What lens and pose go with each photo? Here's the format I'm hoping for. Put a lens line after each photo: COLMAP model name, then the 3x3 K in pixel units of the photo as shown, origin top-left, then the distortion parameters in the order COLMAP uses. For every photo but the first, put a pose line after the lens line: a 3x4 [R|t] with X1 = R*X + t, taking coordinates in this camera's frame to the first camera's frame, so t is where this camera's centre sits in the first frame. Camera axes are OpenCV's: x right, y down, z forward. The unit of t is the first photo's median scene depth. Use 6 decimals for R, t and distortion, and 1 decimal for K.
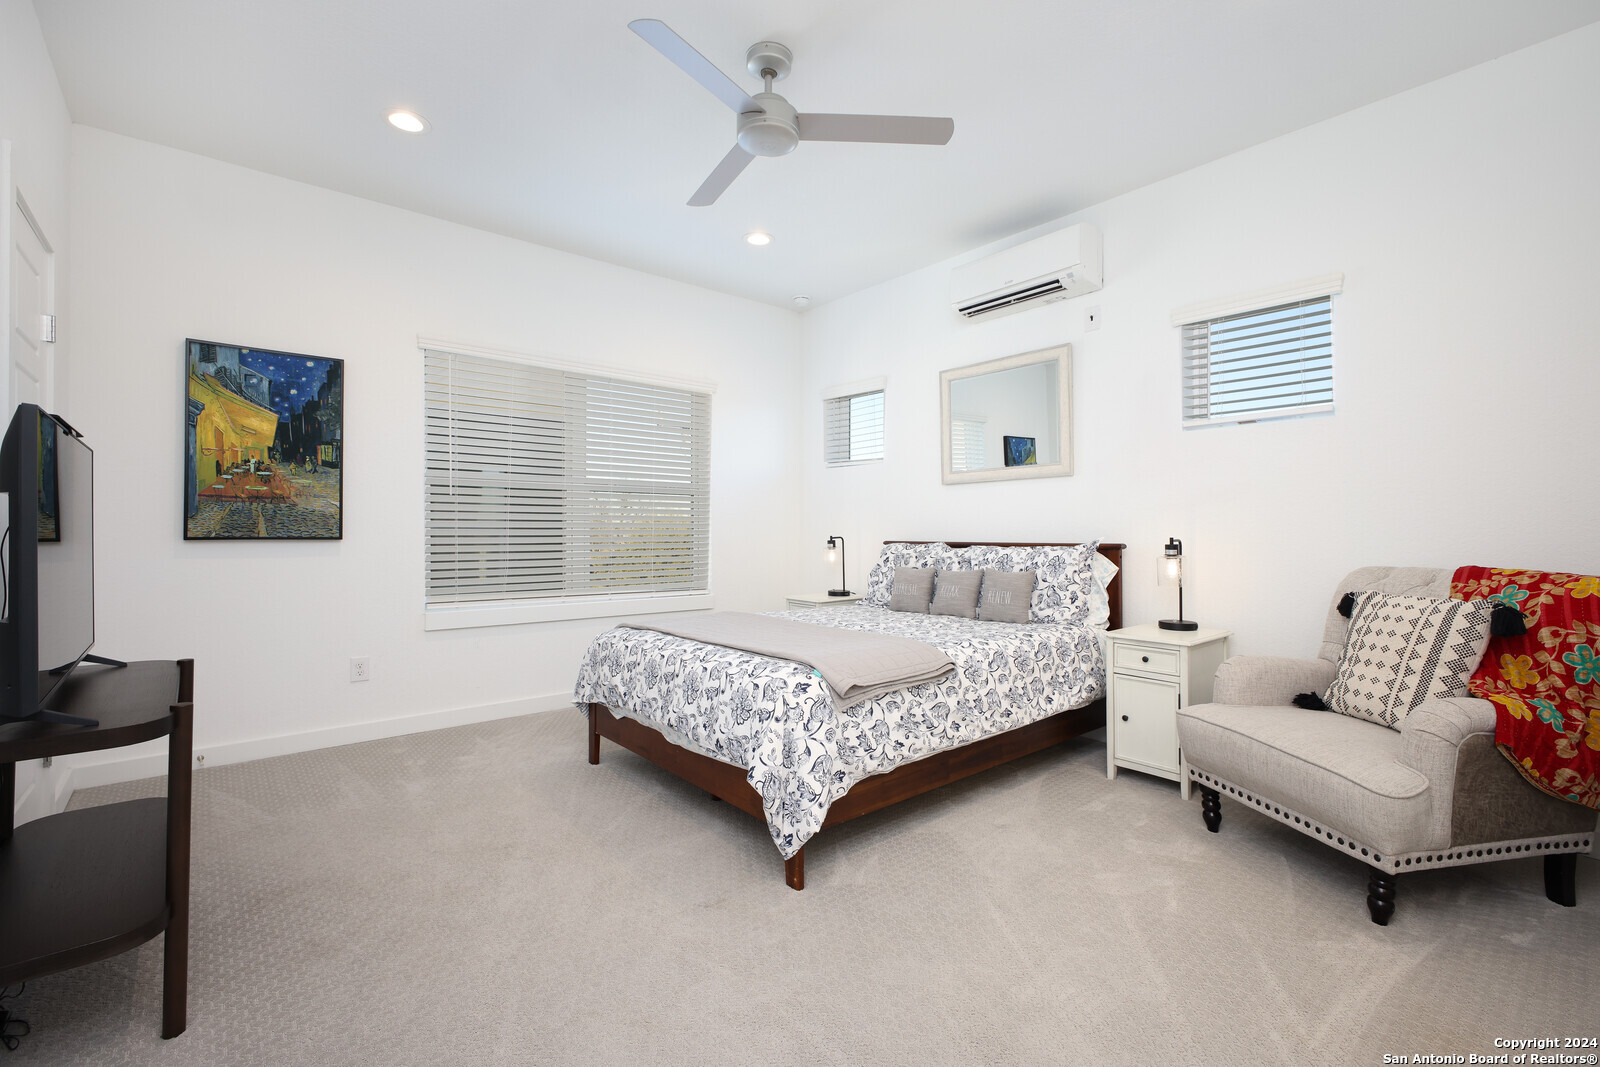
lens RADIAL K [[703.9, 0, 798.9], [0, 703.9, 526.4], [0, 0, 1]] dist [0.004985, 0.000610]
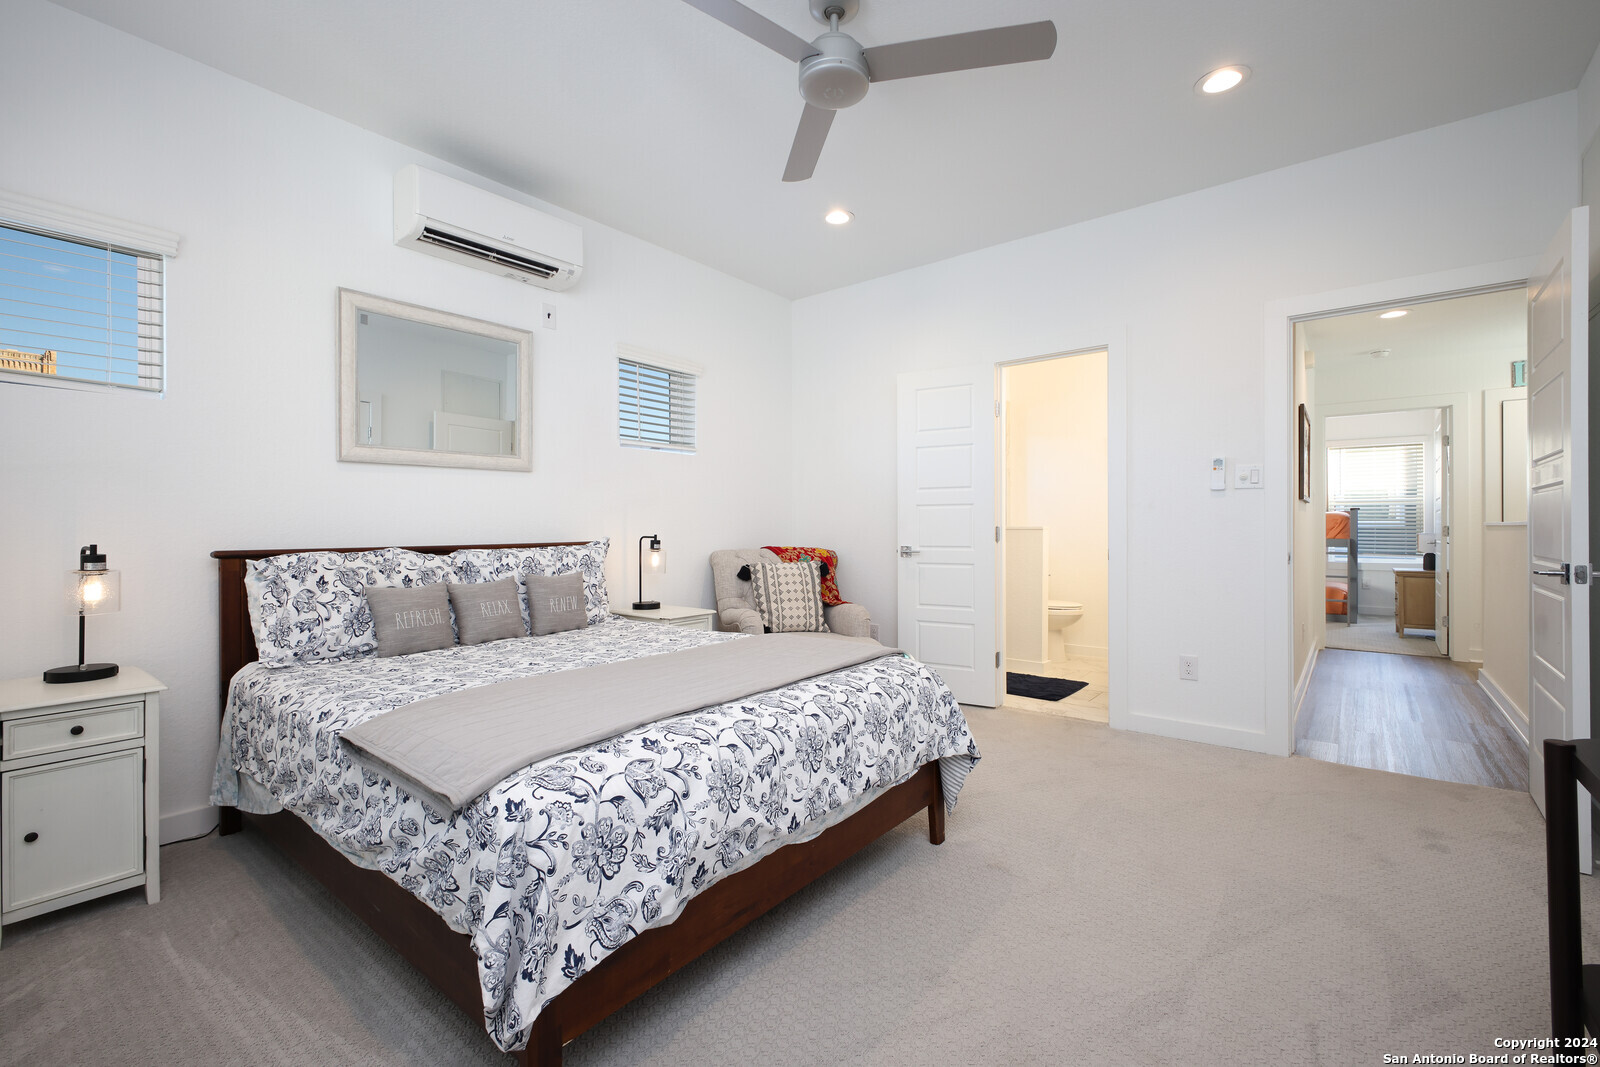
lens RADIAL K [[703.9, 0, 798.9], [0, 703.9, 526.4], [0, 0, 1]] dist [0.004985, 0.000610]
pose [[-0.204035, 0.009140, 0.978921, -0.631943], [0.006624, 0.999946, -0.007956, 0.011495], [-0.978941, 0.004861, -0.204085, 0.870663]]
